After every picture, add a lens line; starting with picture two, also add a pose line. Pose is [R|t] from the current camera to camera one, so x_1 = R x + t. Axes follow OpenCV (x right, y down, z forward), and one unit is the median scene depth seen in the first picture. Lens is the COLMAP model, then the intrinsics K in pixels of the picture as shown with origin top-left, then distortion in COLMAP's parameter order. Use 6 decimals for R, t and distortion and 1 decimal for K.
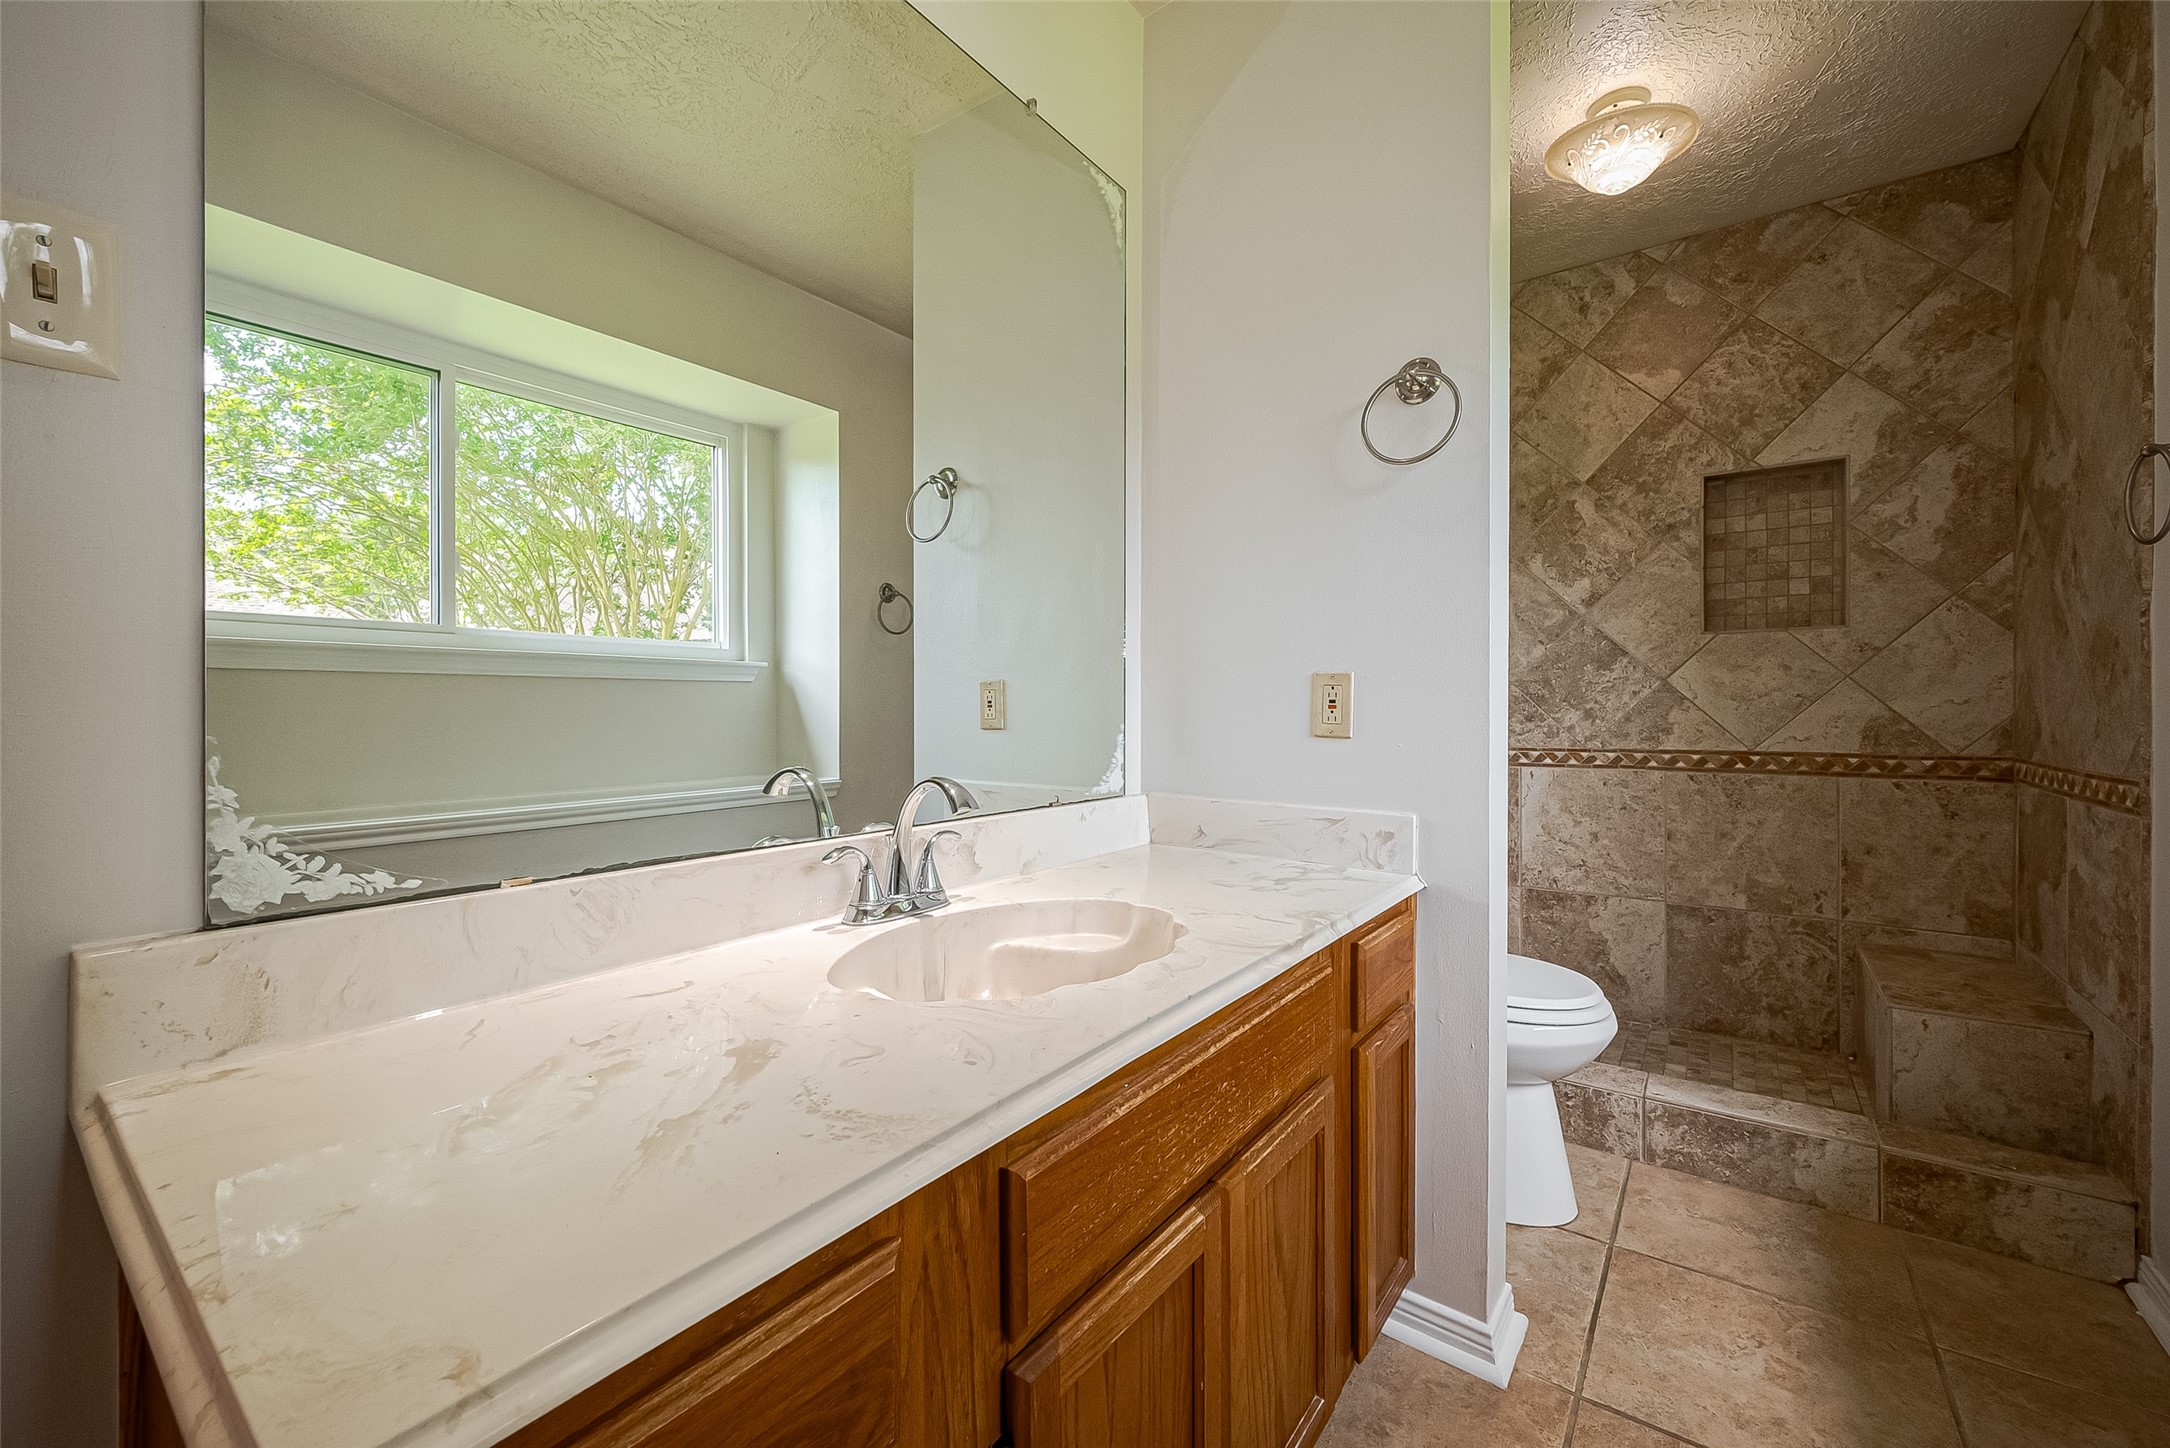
lens RADIAL K [[877.5, 0, 1080.3], [0, 877.5, 715.6], [0, 0, 1]] dist [0.005802, 0.000136]
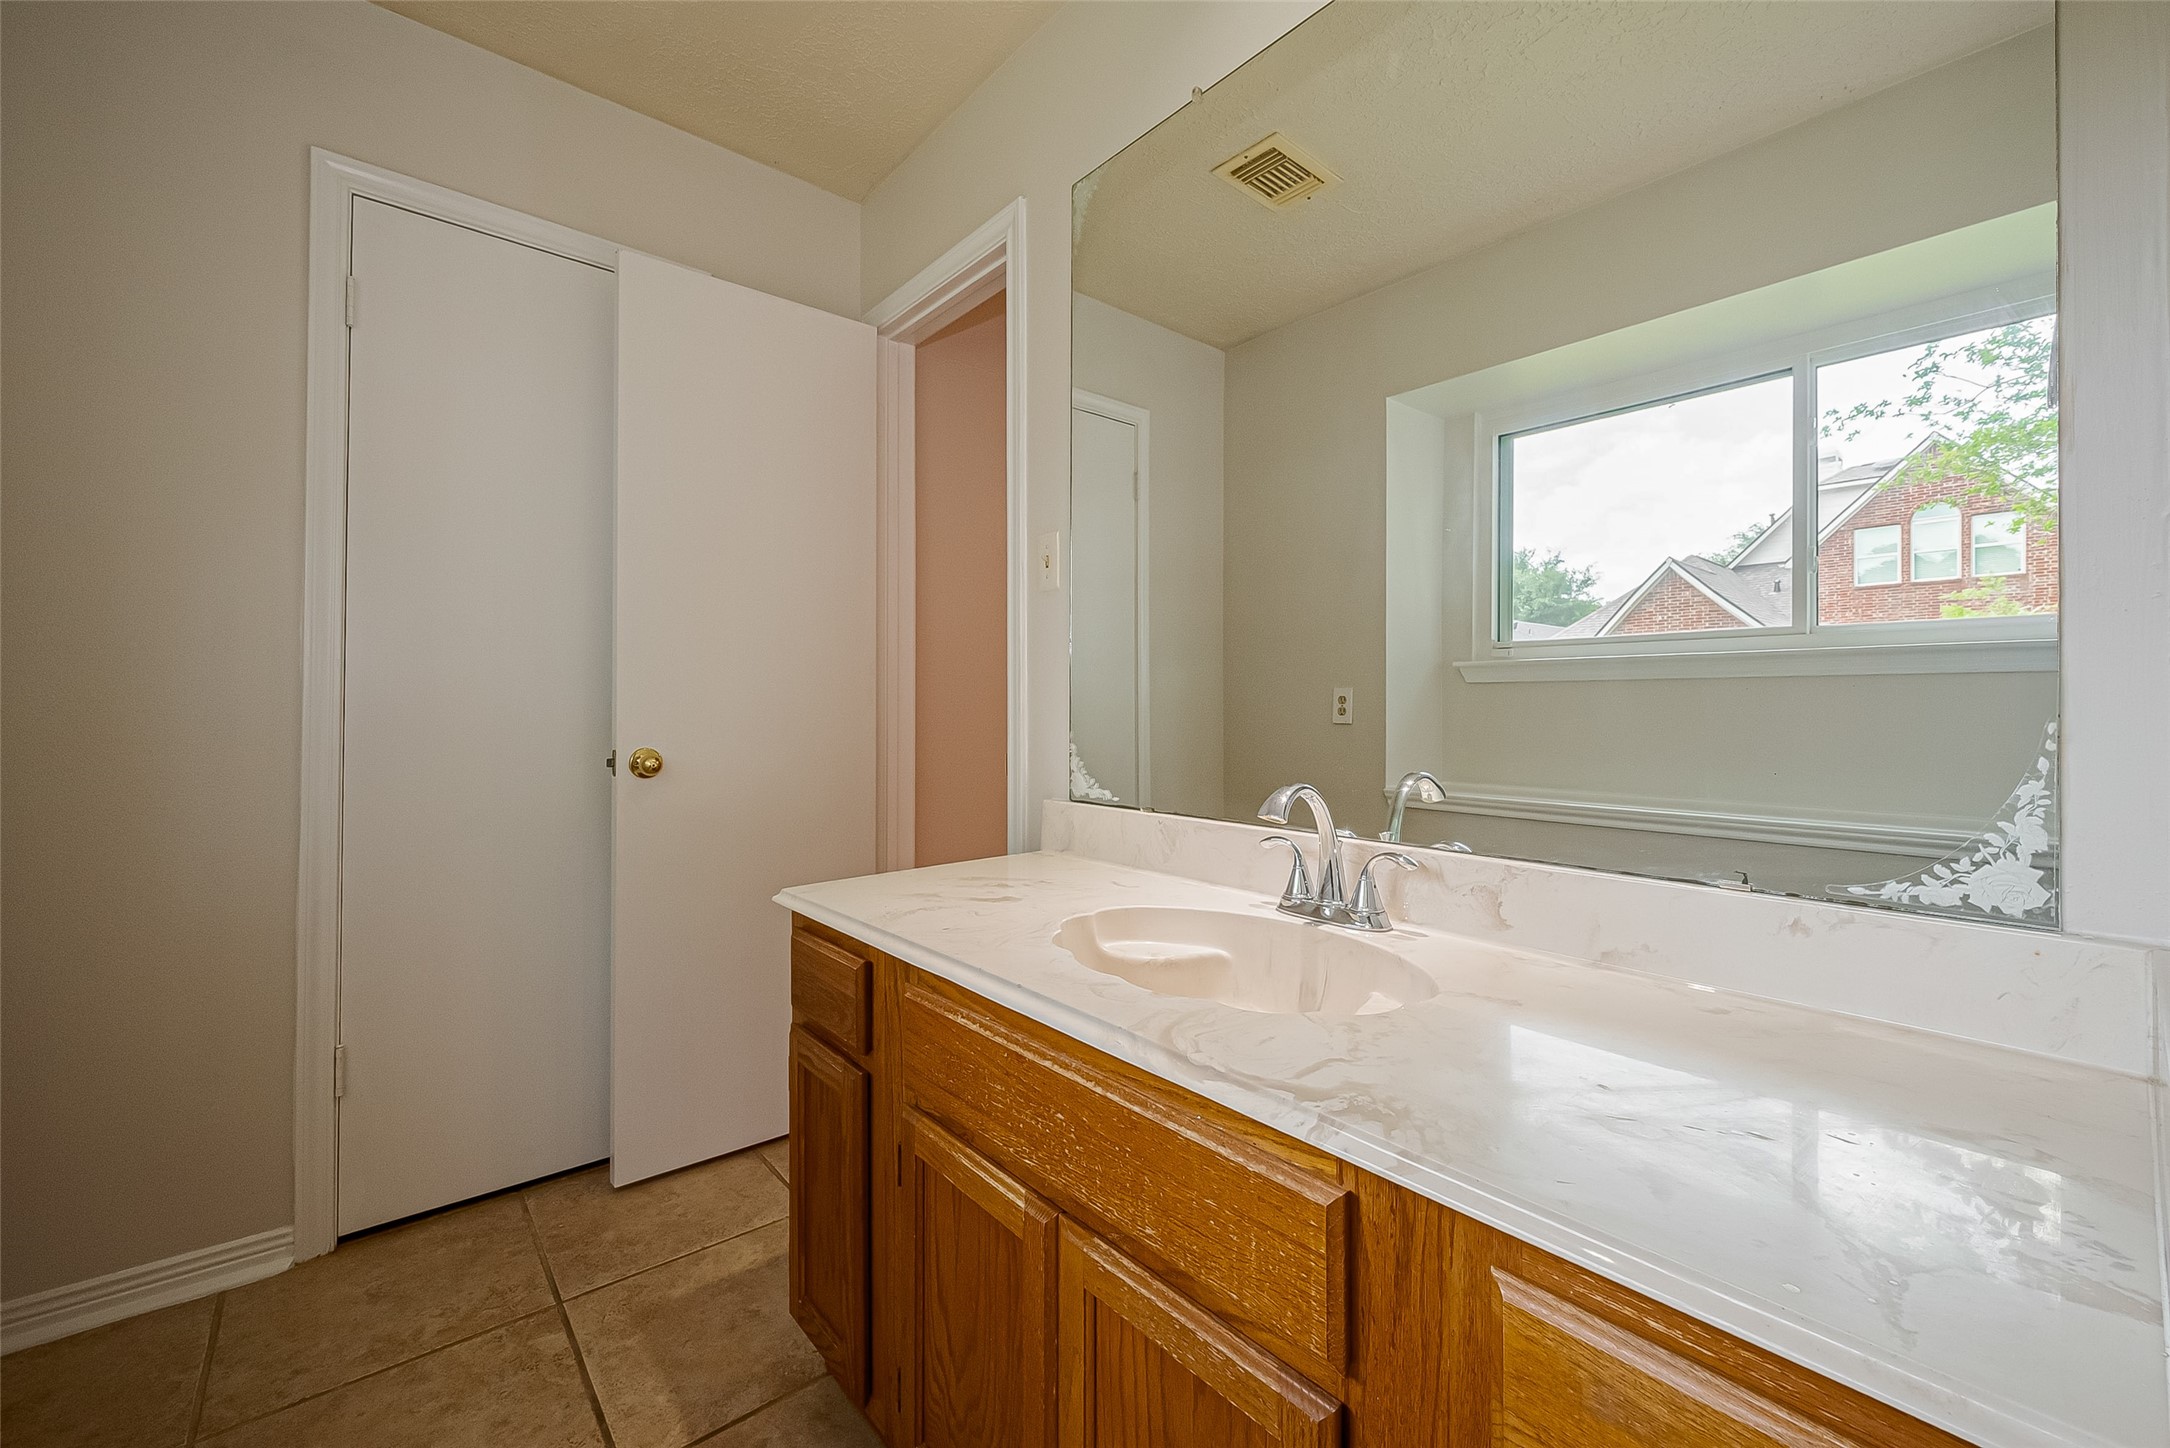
lens RADIAL K [[877.5, 0, 1098.1], [0, 877.5, 707.9], [0, 0, 1]] dist [0.005802, 0.000136]
pose [[-0.223538, -0.000057, -0.974695, 1.117102], [-0.011260, 0.999933, 0.002524, -0.021390], [0.974630, 0.011540, -0.223524, 1.294411]]
